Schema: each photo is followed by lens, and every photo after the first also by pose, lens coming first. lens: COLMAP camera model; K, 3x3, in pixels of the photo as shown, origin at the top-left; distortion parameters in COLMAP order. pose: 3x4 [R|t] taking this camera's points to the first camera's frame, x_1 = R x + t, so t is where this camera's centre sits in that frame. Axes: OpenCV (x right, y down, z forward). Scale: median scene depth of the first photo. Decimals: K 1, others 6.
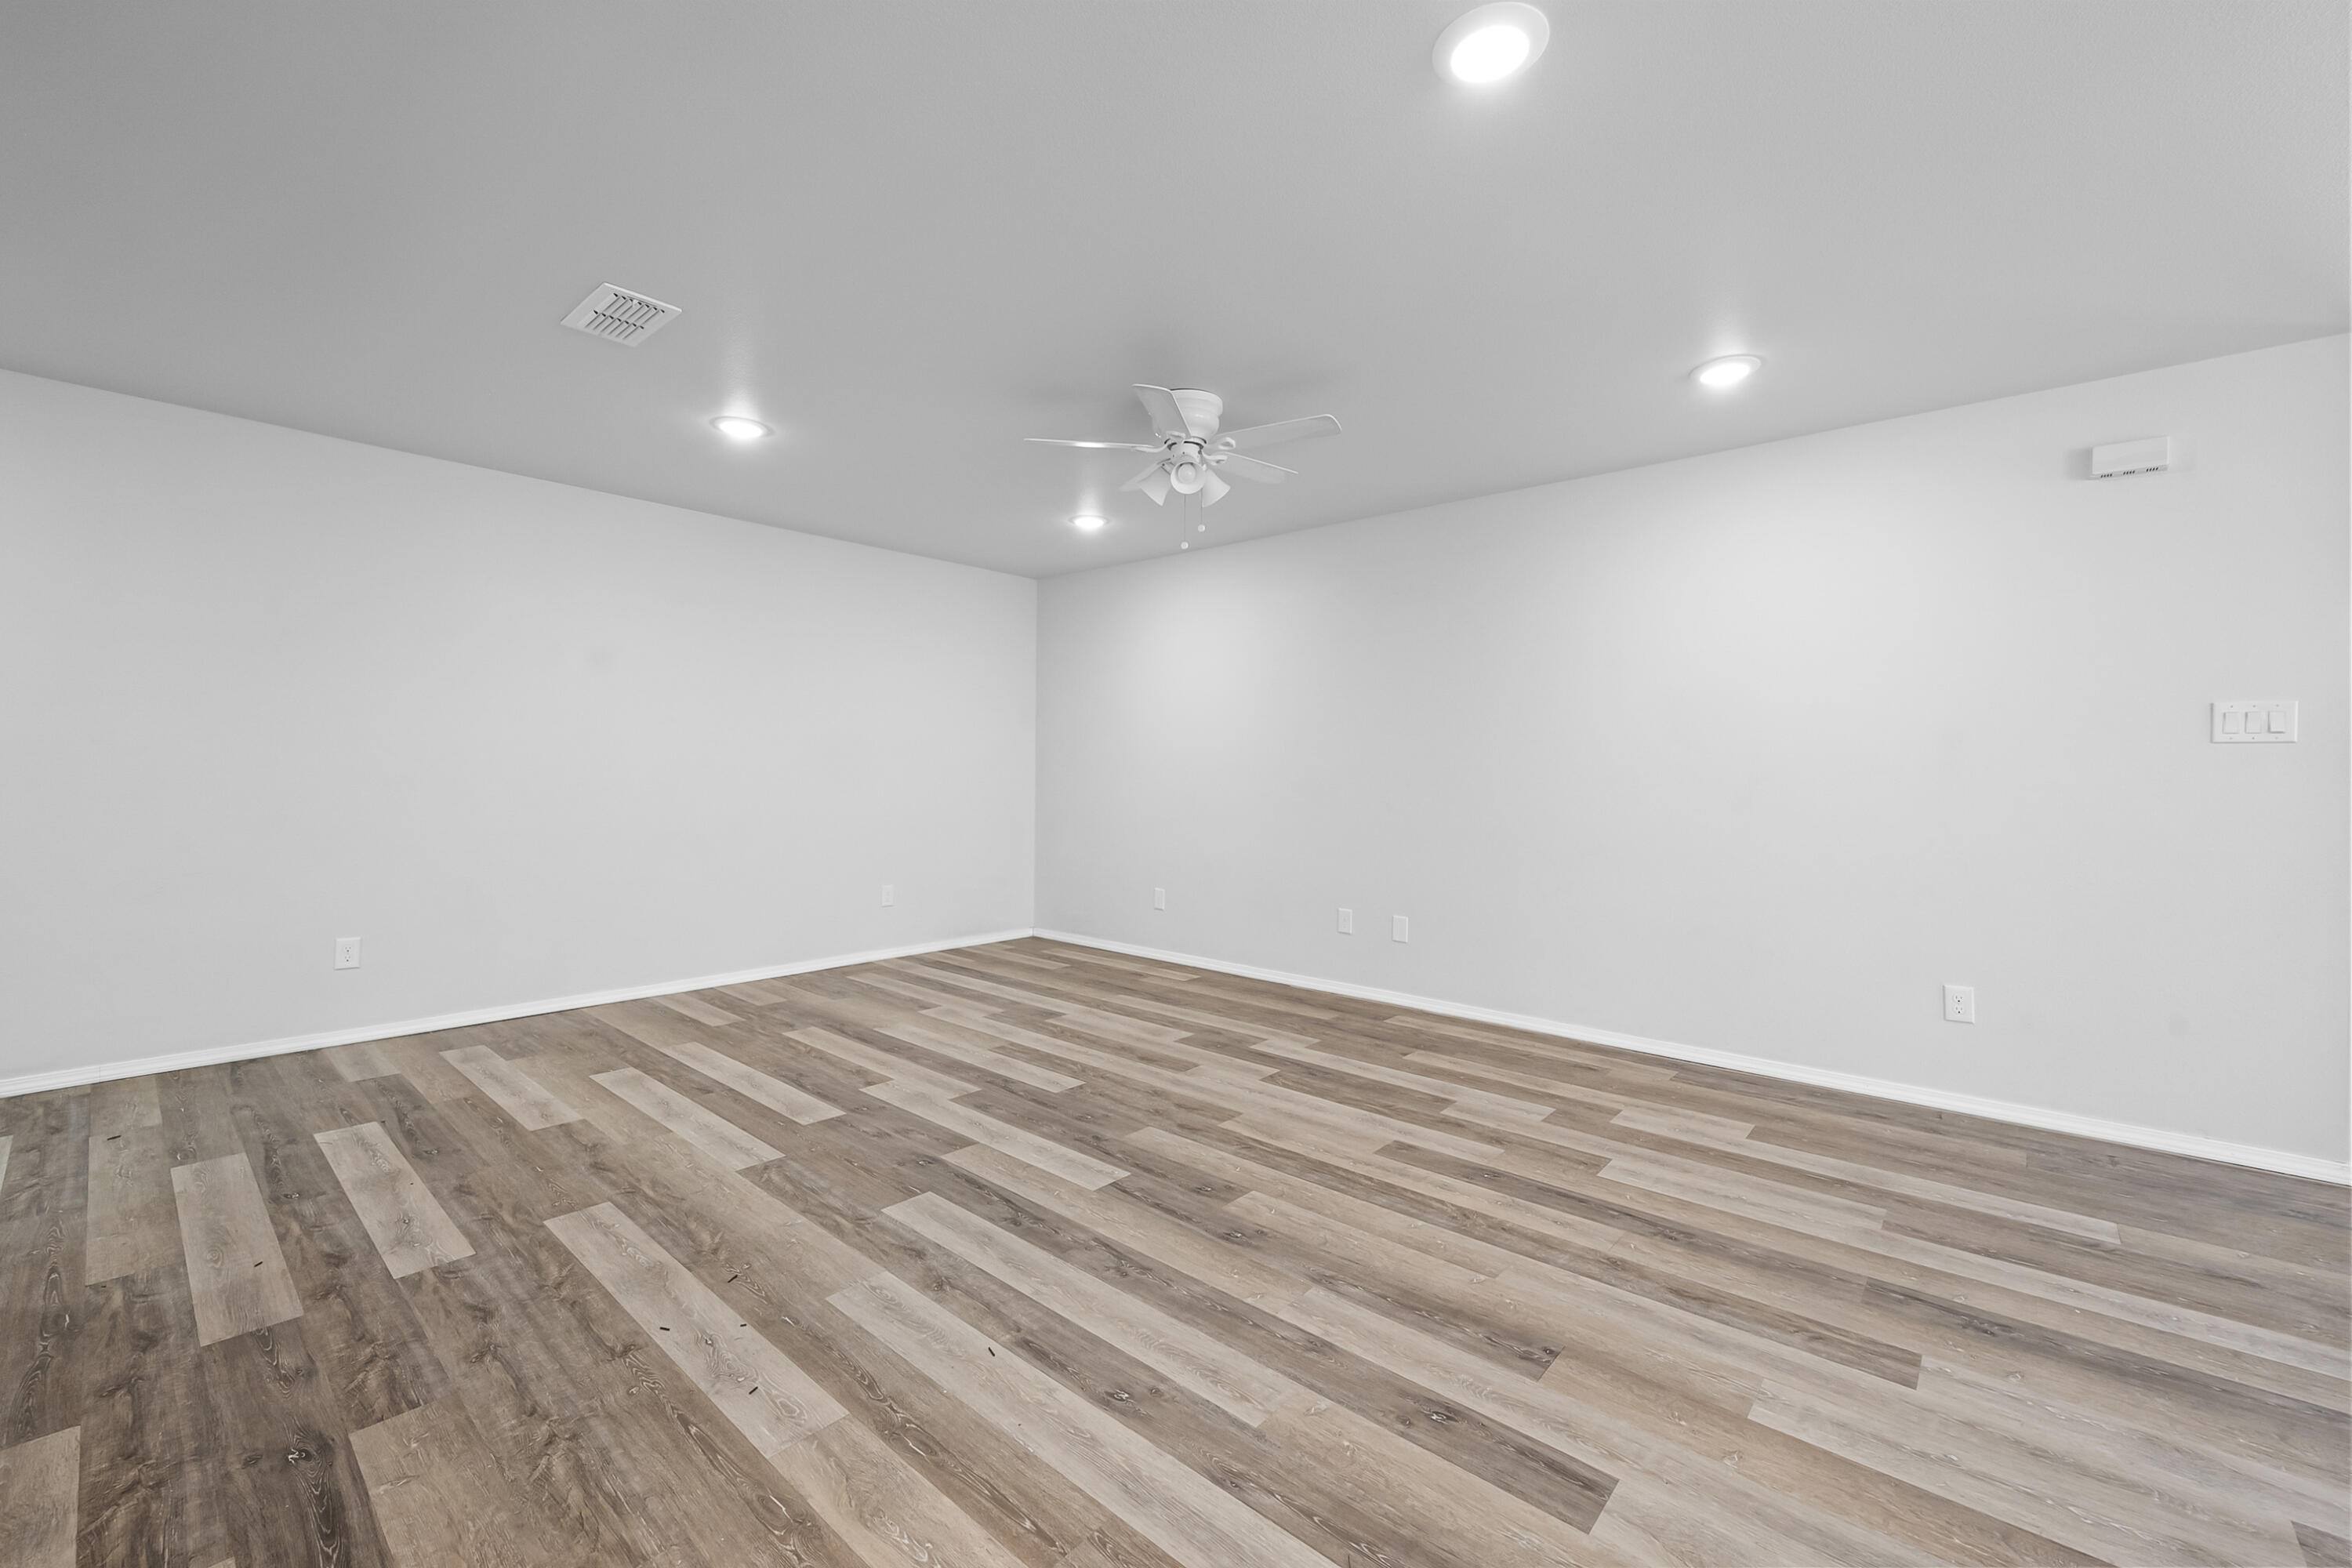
lens RADIAL K [[953.9, 0, 1175.2], [0, 953.9, 766.9], [0, 0, 1]] dist [-0.001871, -0.000242]
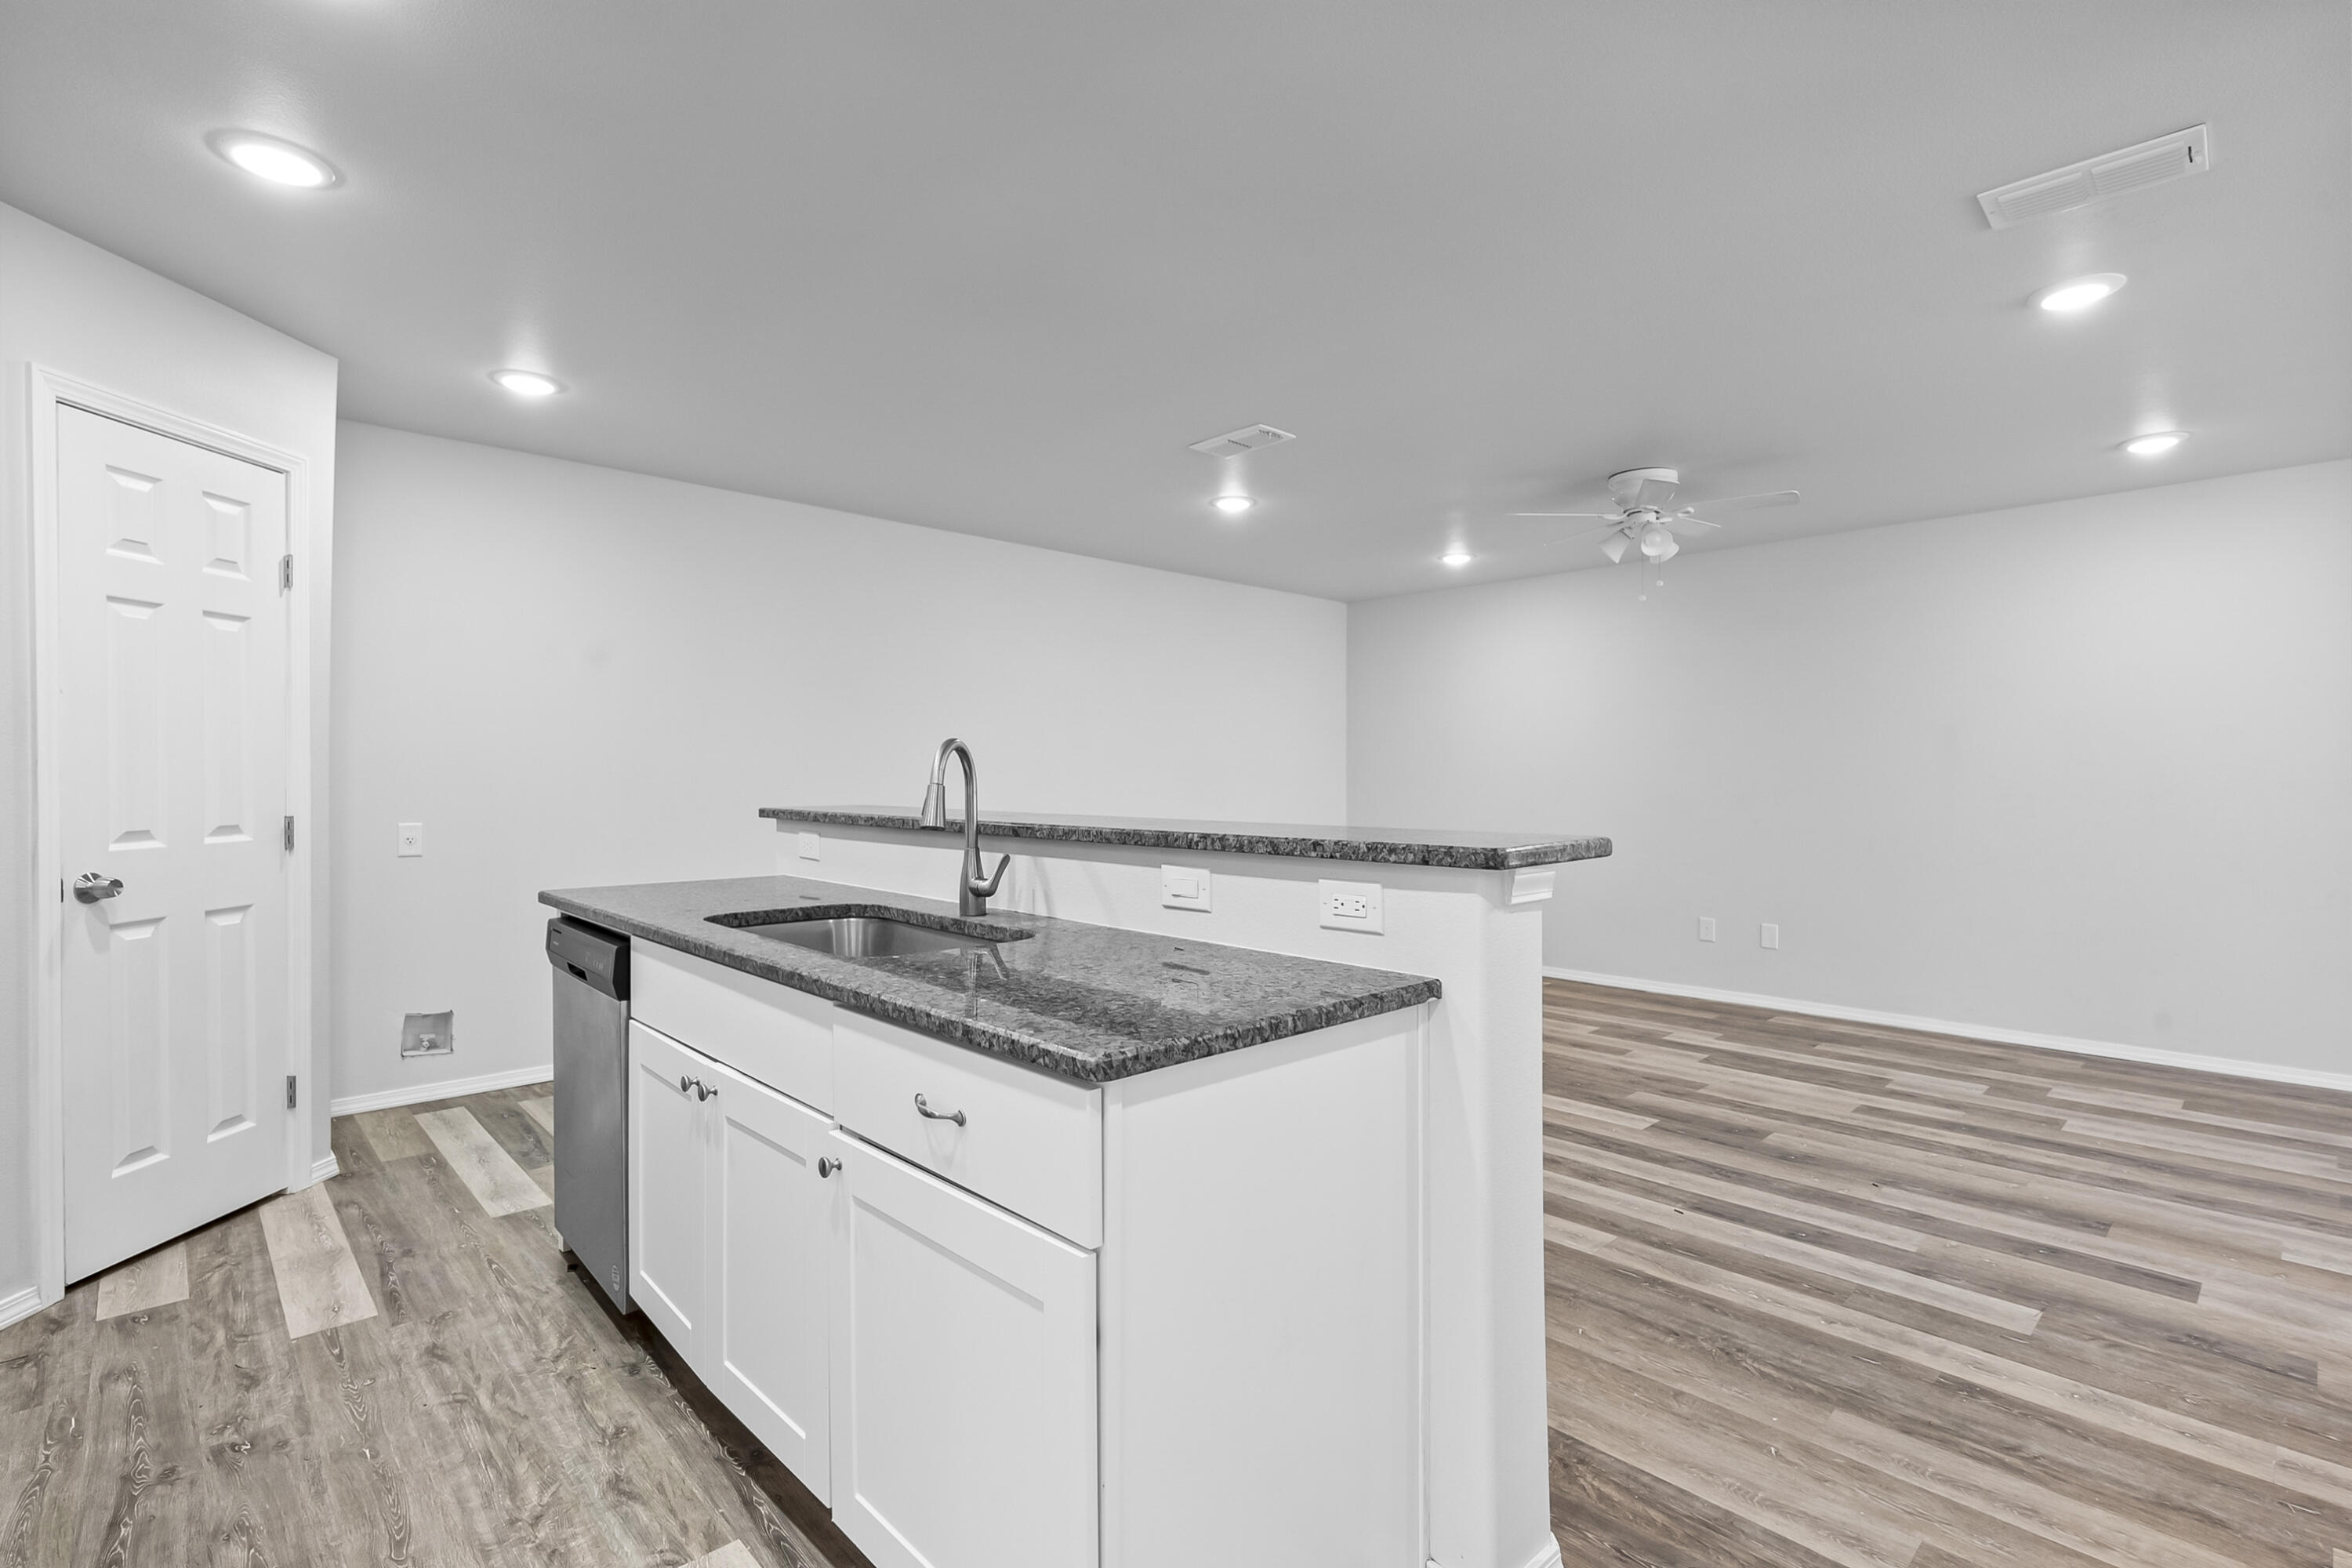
lens RADIAL K [[1085.0, 0, 1179.4], [0, 1085.0, 778.8], [0, 0, 1]] dist [-0.001759, 0.000410]
pose [[0.995985, -0.008550, -0.089113, -0.546122], [0.008760, 0.999960, 0.001960, -0.024028], [0.089093, -0.002732, 0.996020, -0.459941]]
